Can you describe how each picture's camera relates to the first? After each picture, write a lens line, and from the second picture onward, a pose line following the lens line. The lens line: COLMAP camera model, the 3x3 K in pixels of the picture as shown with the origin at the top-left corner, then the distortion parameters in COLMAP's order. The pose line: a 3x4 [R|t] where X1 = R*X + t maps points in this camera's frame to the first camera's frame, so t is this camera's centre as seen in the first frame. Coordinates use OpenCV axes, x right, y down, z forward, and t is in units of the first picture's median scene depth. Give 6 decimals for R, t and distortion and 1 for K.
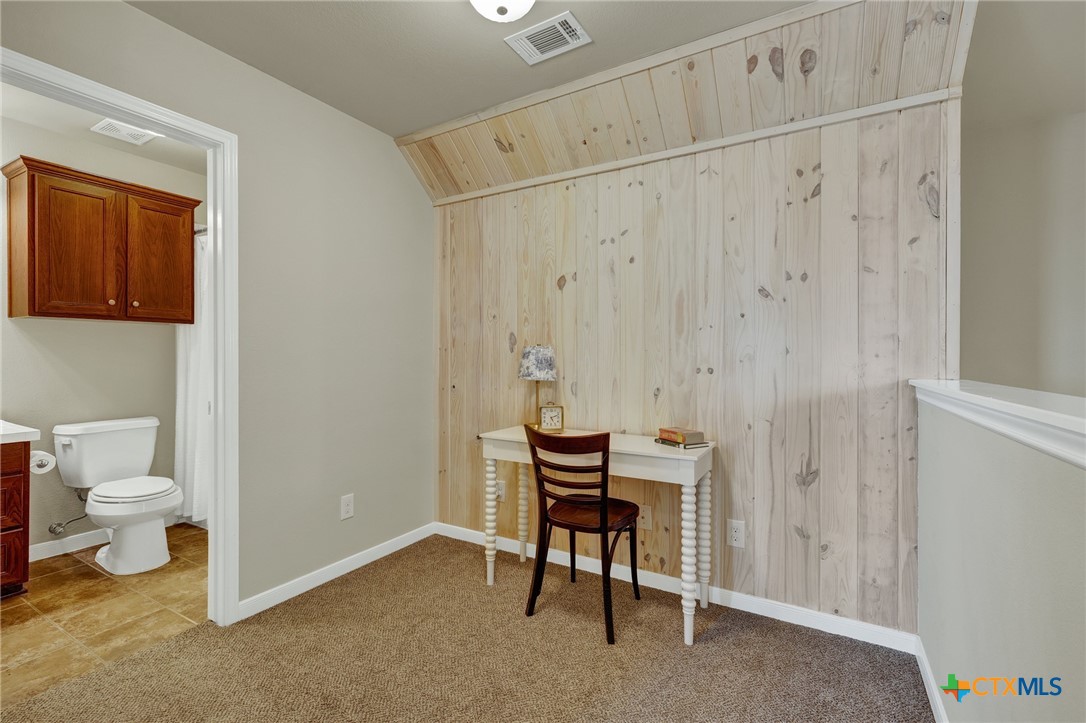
lens RADIAL K [[465.8, 0, 539.0], [0, 465.8, 355.4], [0, 0, 1]] dist [-0.011514, 0.004612]
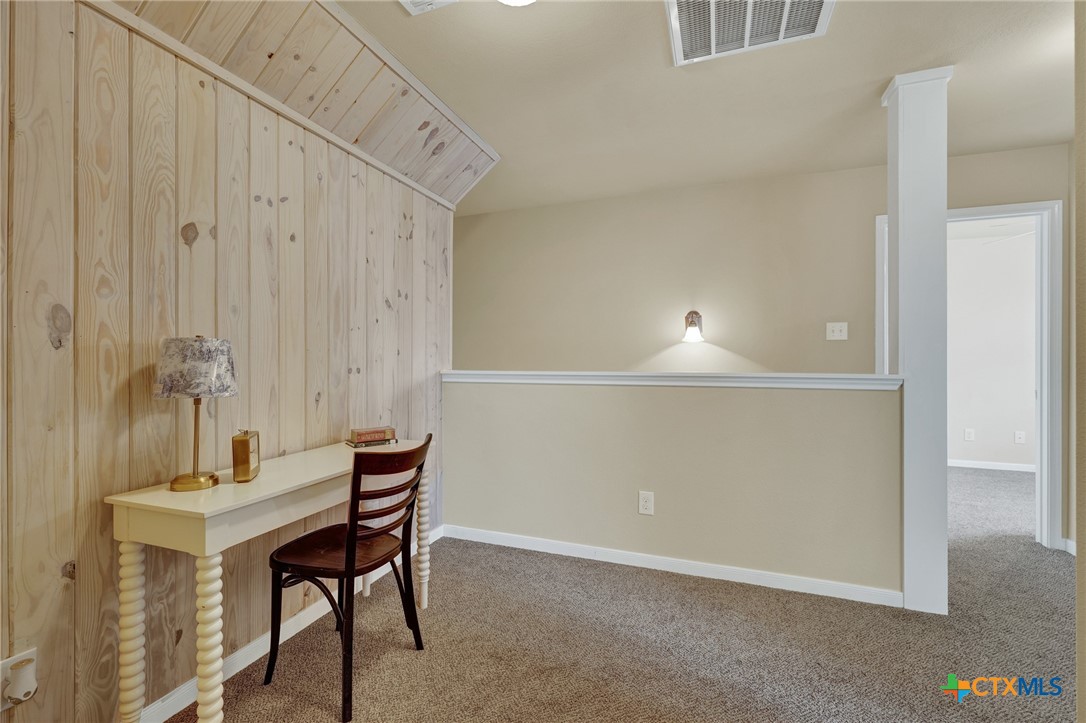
lens RADIAL K [[465.8, 0, 538.0], [0, 465.8, 360.2], [0, 0, 1]] dist [-0.011514, 0.004612]
pose [[-0.165411, -0.008677, 0.986187, -0.710844], [-0.005350, 0.999954, 0.007901, -0.000674], [-0.986210, -0.003969, -0.165450, 0.755482]]
